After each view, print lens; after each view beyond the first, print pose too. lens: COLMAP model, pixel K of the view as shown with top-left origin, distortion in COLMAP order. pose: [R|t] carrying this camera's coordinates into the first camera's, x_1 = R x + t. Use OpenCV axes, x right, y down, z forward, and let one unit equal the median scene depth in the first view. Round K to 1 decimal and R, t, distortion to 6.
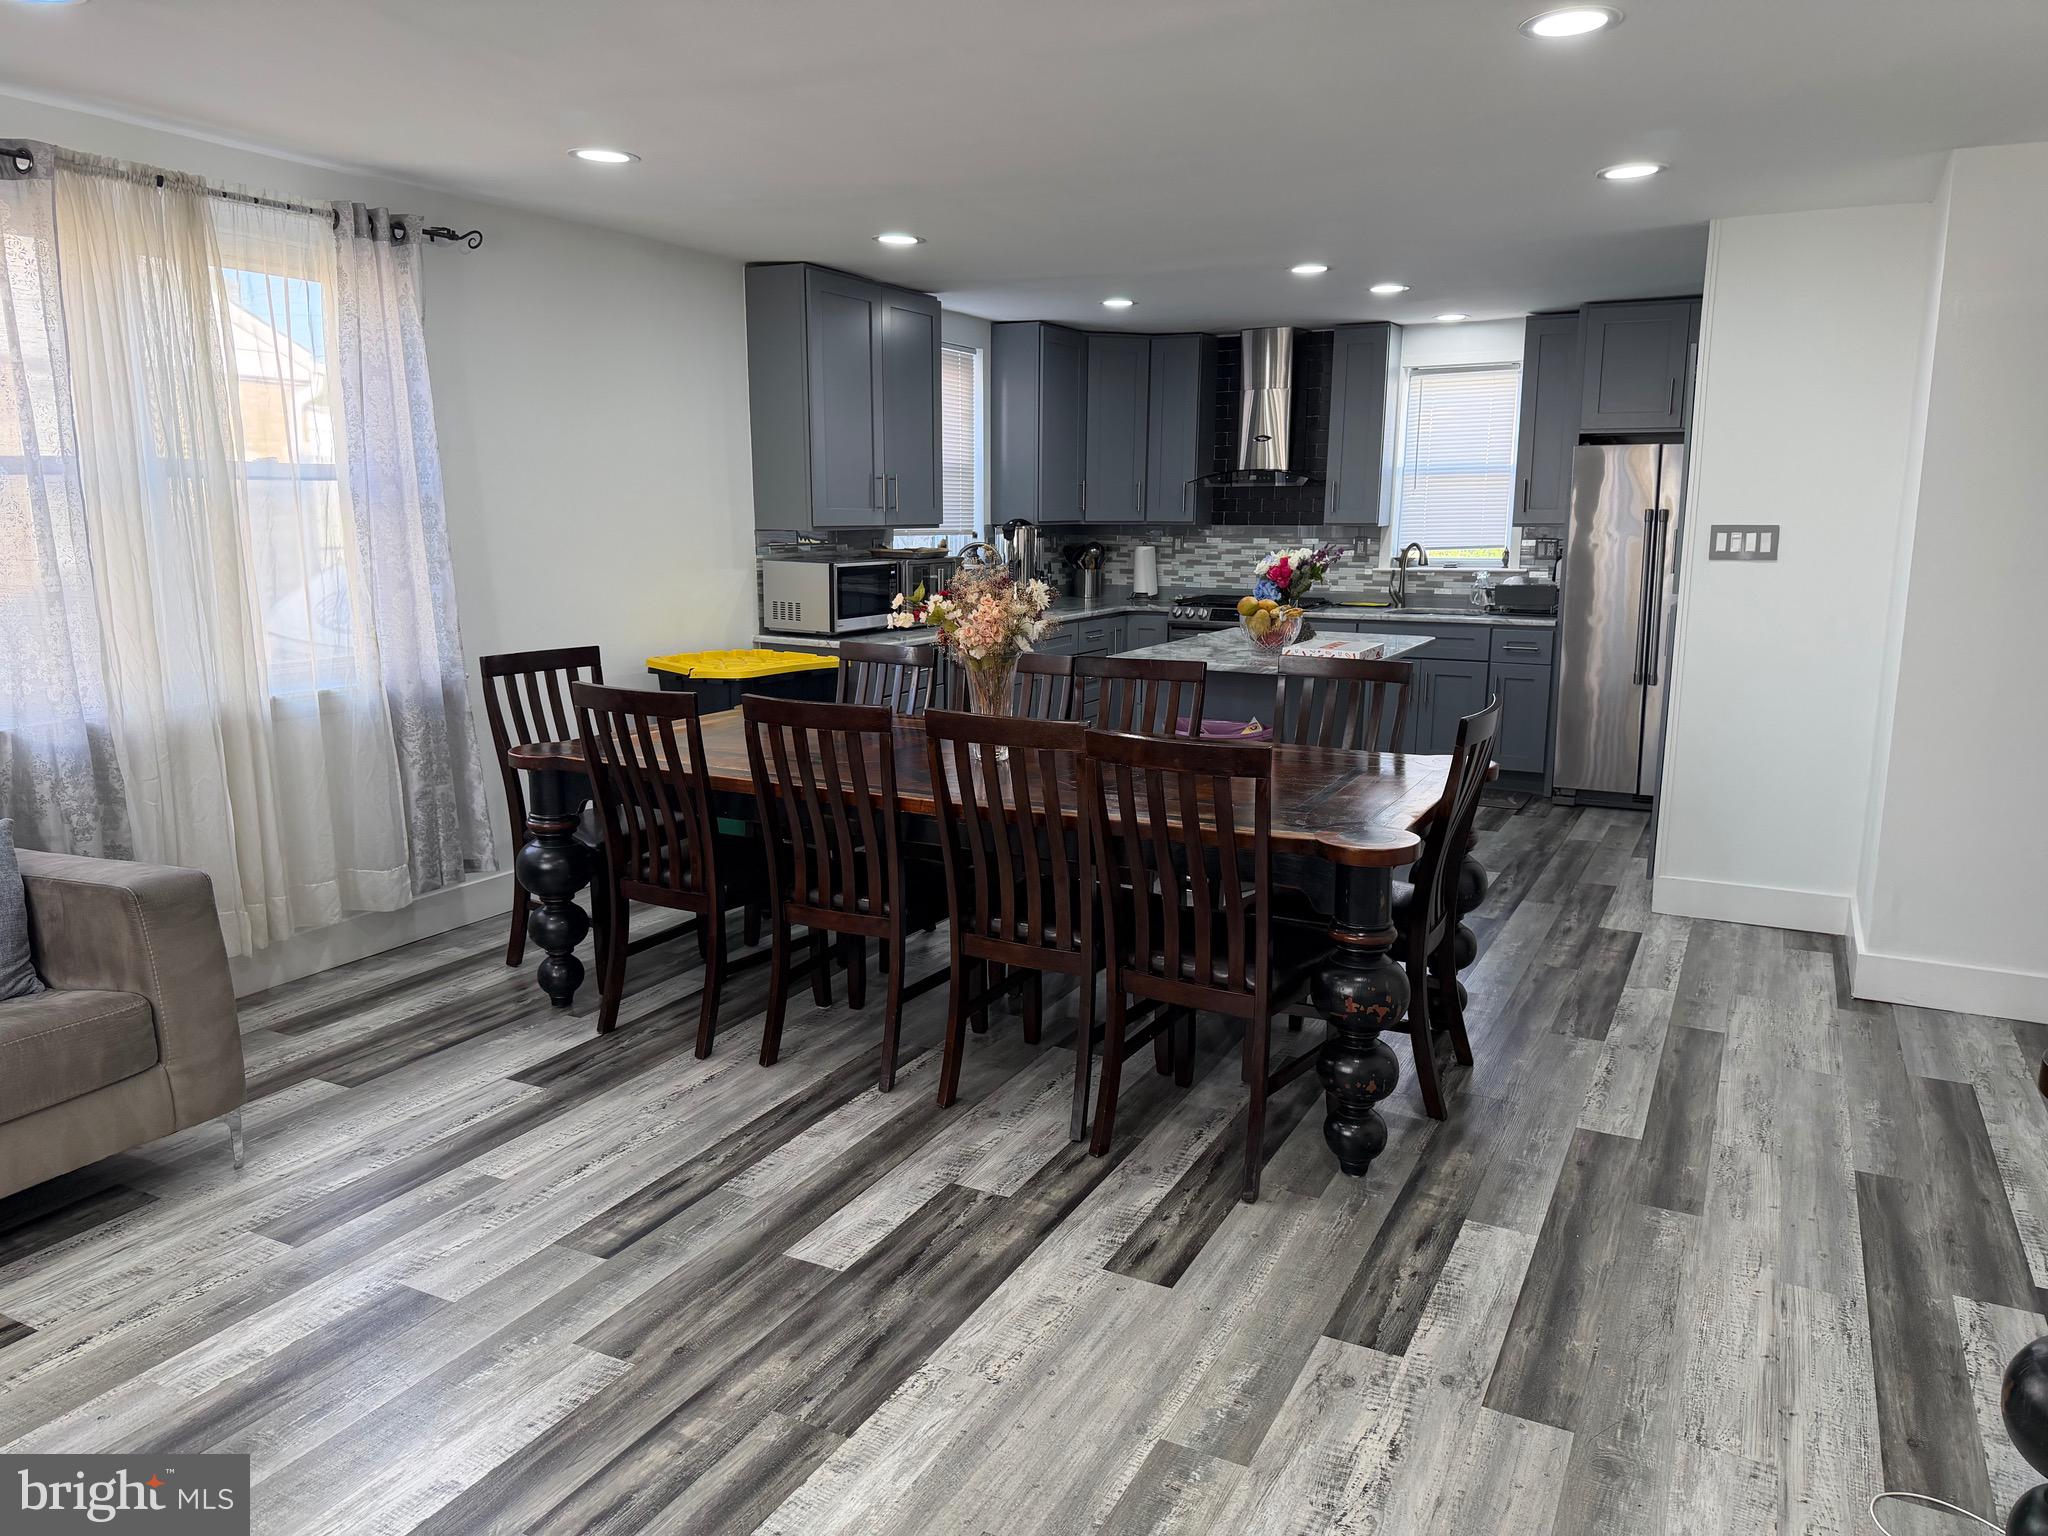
lens RADIAL K [[1445.9, 0, 1030.9], [0, 1445.9, 778.0], [0, 0, 1]] dist [0.060926, -0.067508]
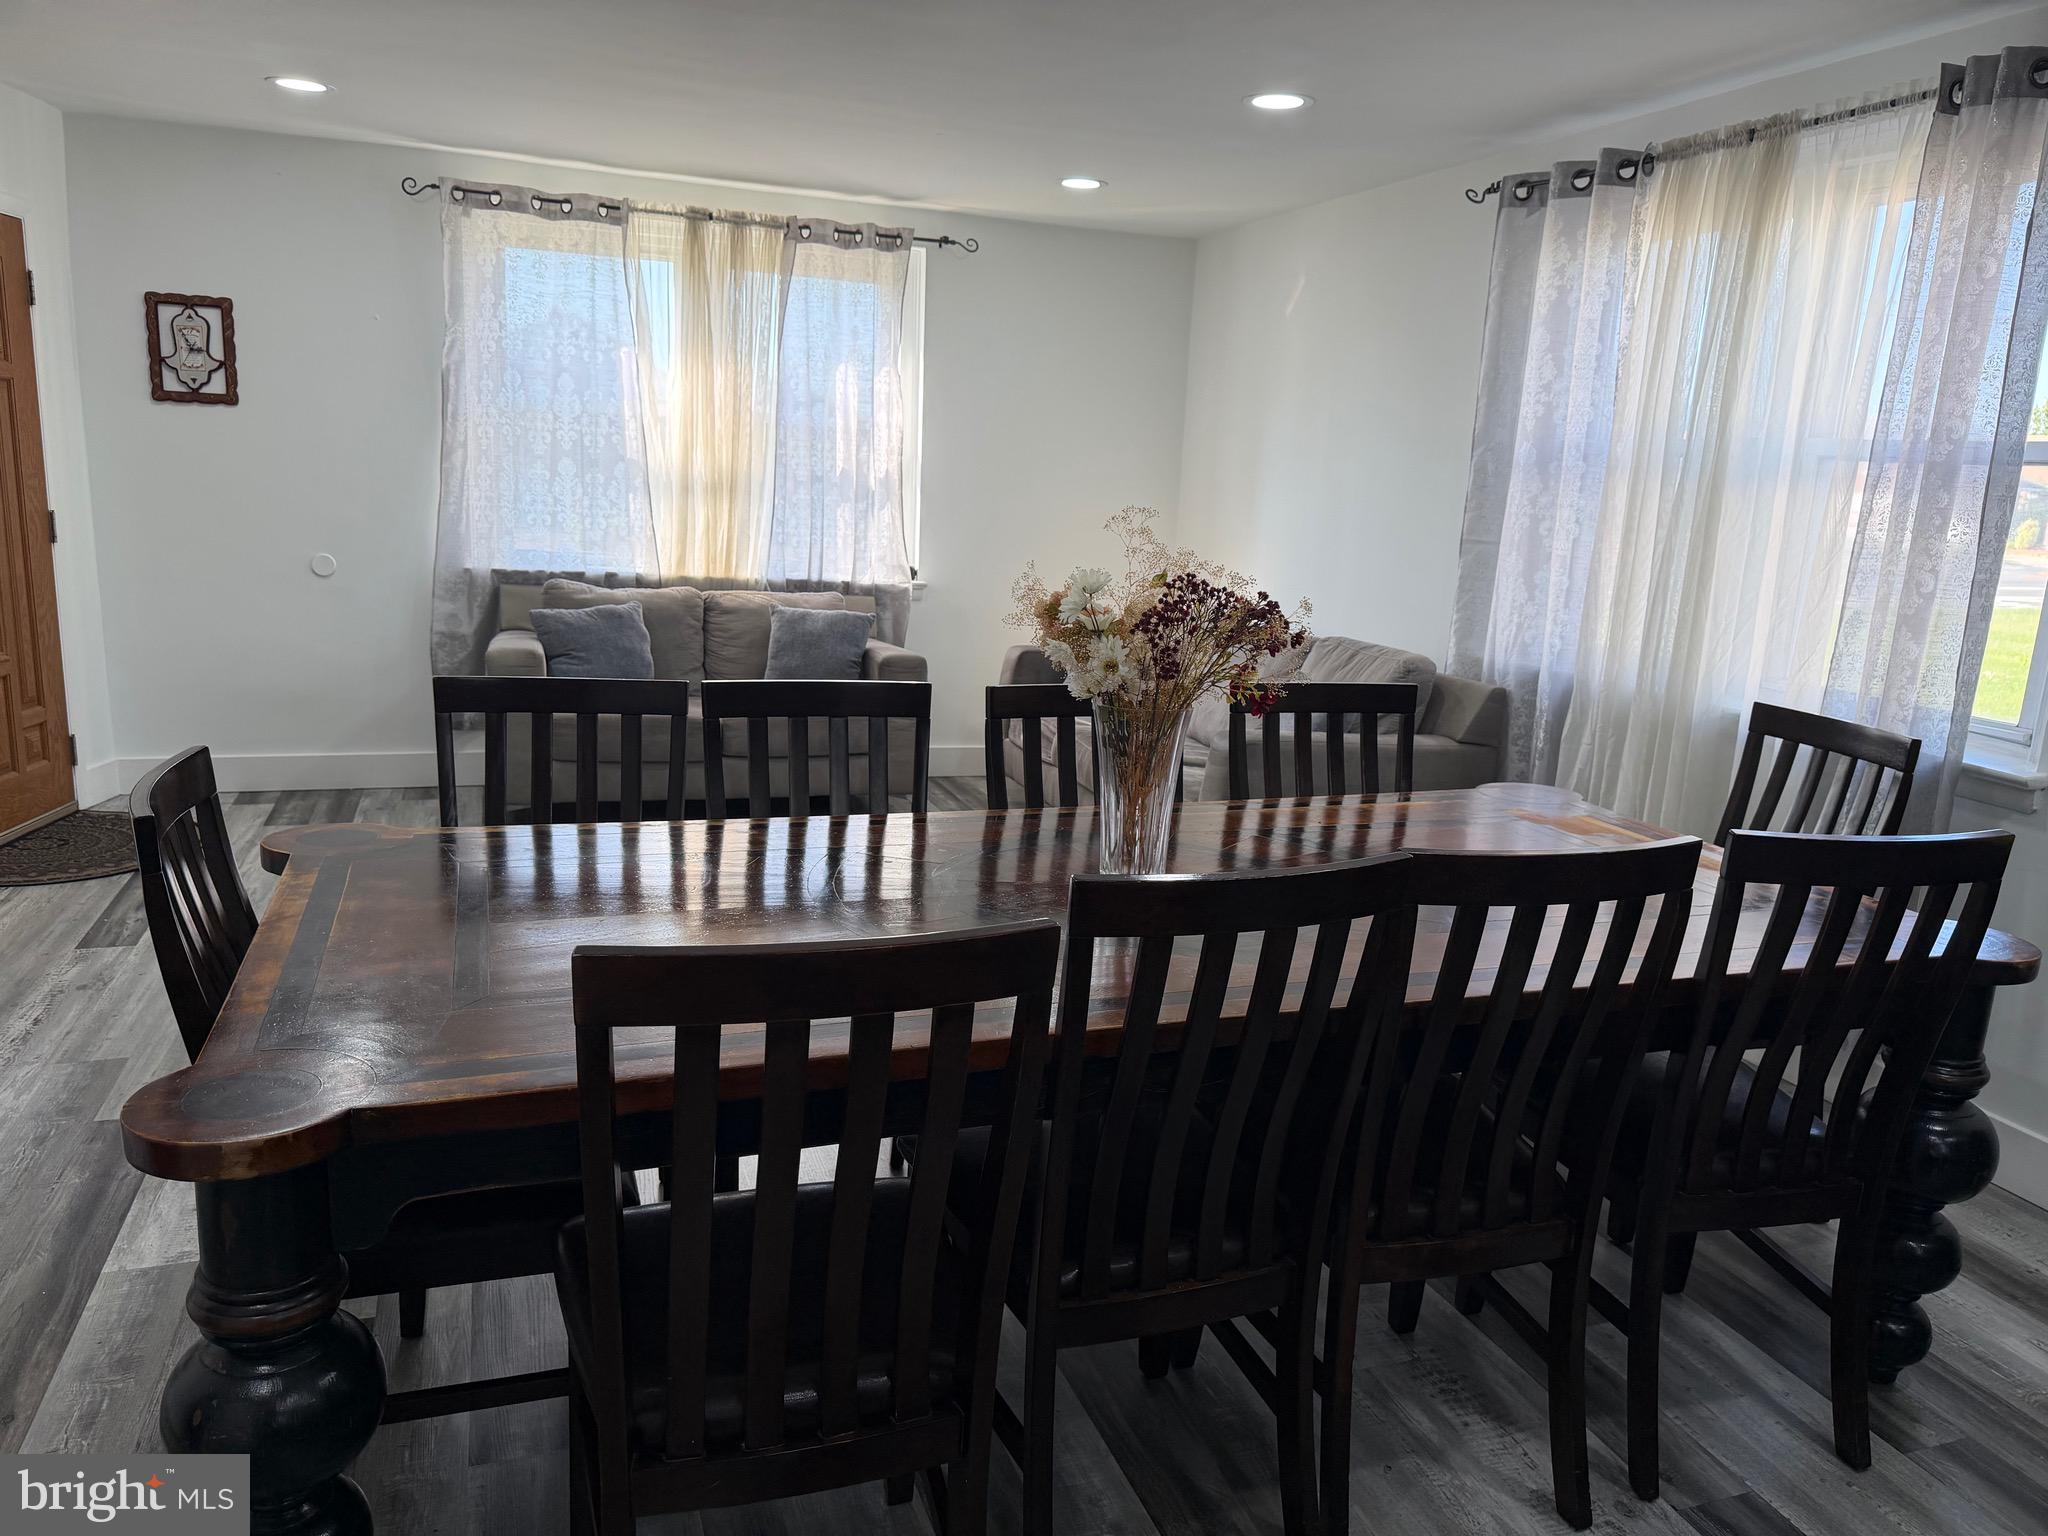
lens RADIAL K [[1445.9, 0, 1032.2], [0, 1445.9, 780.9], [0, 0, 1]] dist [0.060926, -0.067508]
pose [[-0.676760, 0.119946, -0.726366, 0.561091], [-0.191898, 0.923790, 0.331340, -0.319961], [0.710753, 0.363626, -0.602167, 1.775643]]
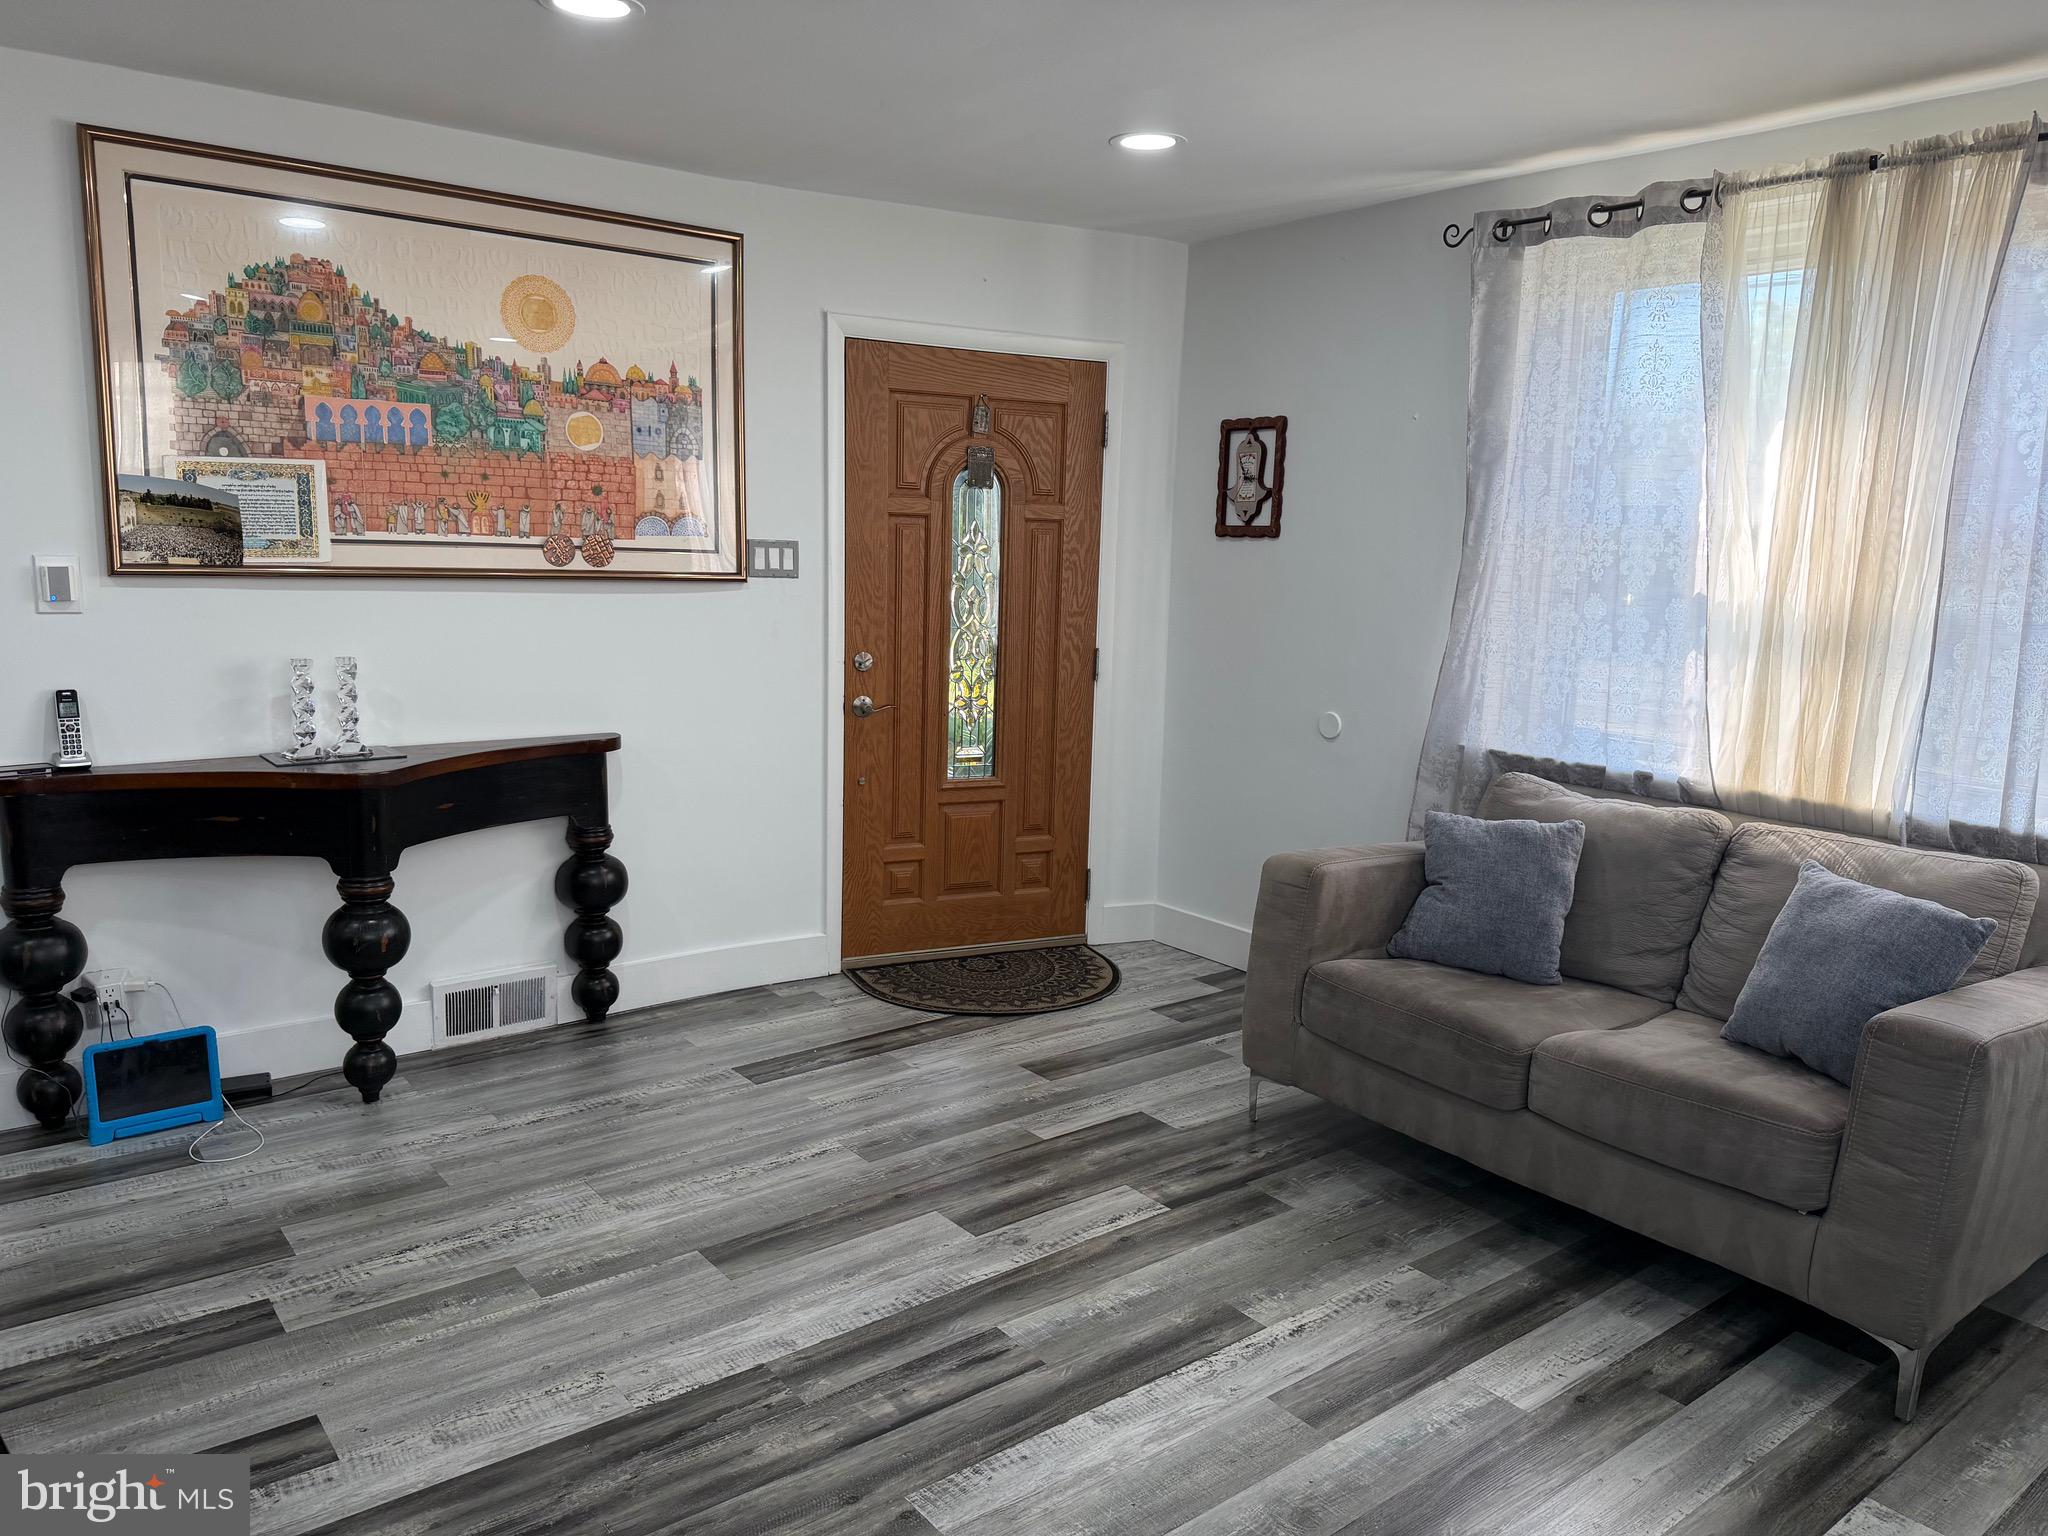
lens RADIAL K [[1445.9, 0, 1027.0], [0, 1445.9, 770.7], [0, 0, 1]] dist [0.060926, -0.067508]
pose [[-0.909491, -0.095864, 0.404520, -0.554047], [0.047117, 0.943011, 0.329410, -0.250774], [-0.413045, 0.318655, -0.853143, 1.344564]]
